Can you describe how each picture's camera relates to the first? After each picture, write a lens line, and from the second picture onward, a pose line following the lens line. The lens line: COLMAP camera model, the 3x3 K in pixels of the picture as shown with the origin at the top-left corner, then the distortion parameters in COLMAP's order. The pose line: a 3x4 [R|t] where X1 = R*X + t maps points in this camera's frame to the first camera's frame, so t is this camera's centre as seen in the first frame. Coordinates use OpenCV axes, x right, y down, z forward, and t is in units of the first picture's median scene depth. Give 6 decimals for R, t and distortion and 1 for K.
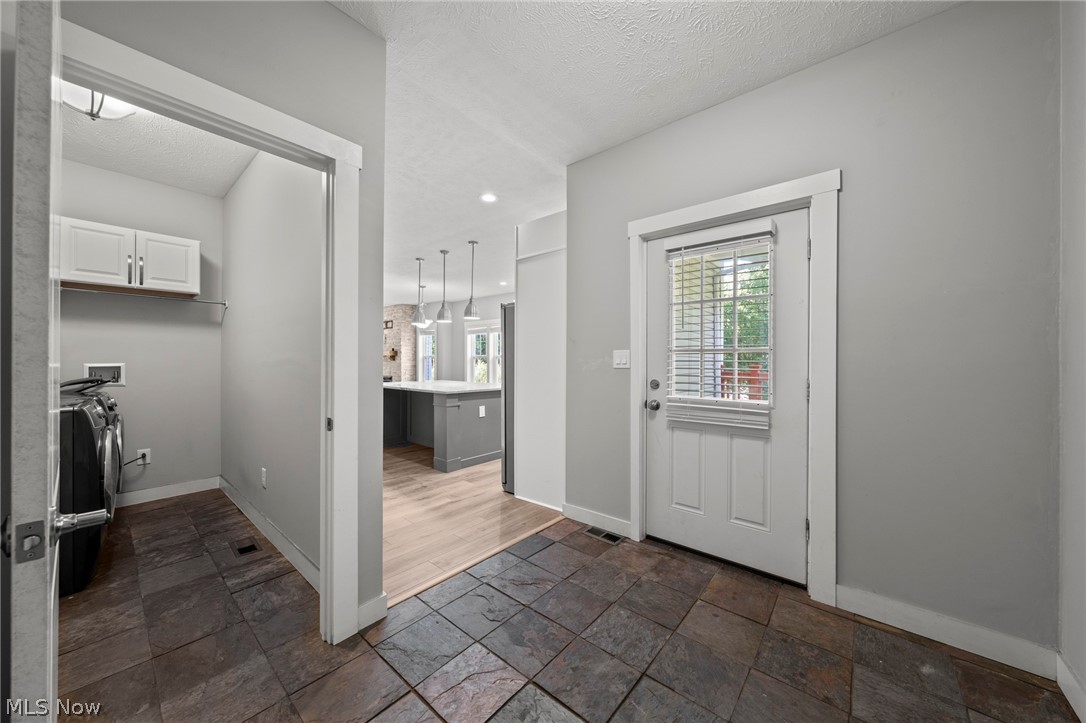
lens RADIAL K [[398.1, 0, 543.2], [0, 398.1, 361.3], [0, 0, 1]] dist [-0.000399, 0.000385]
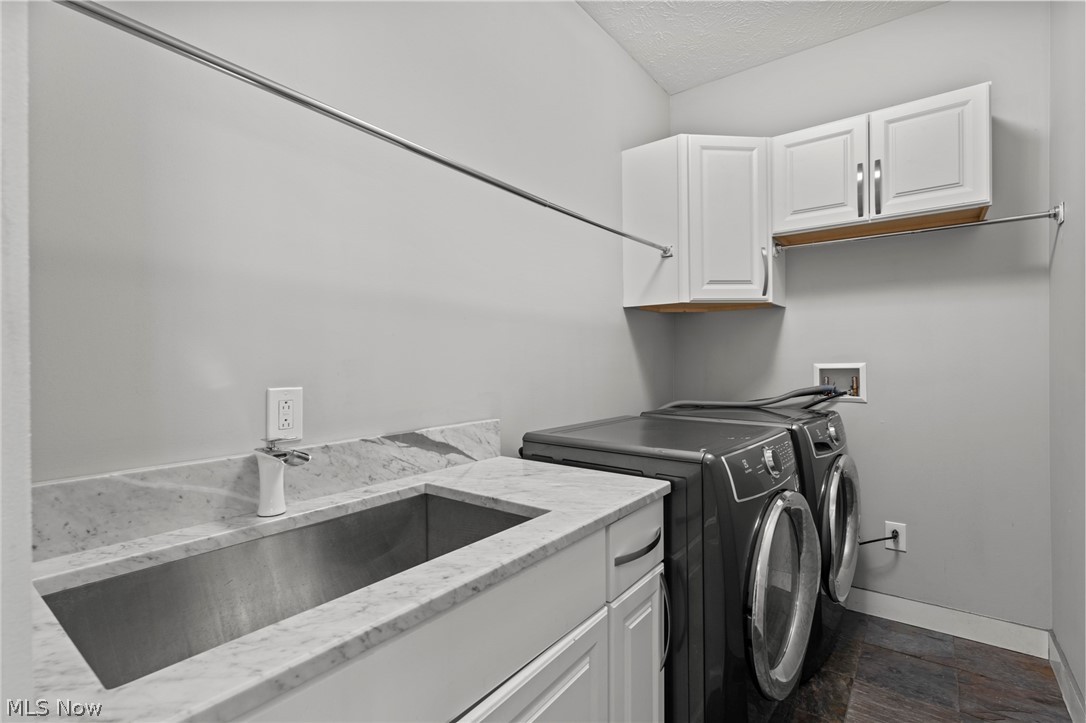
lens RADIAL K [[500.9, 0, 540.8], [0, 500.9, 360.2], [0, 0, 1]] dist [-0.005183, -0.001480]
pose [[0.070749, -0.006636, -0.997472, -0.379049], [0.007698, 0.999952, -0.006107, 0.001491], [0.997464, -0.007246, 0.070797, 0.498314]]
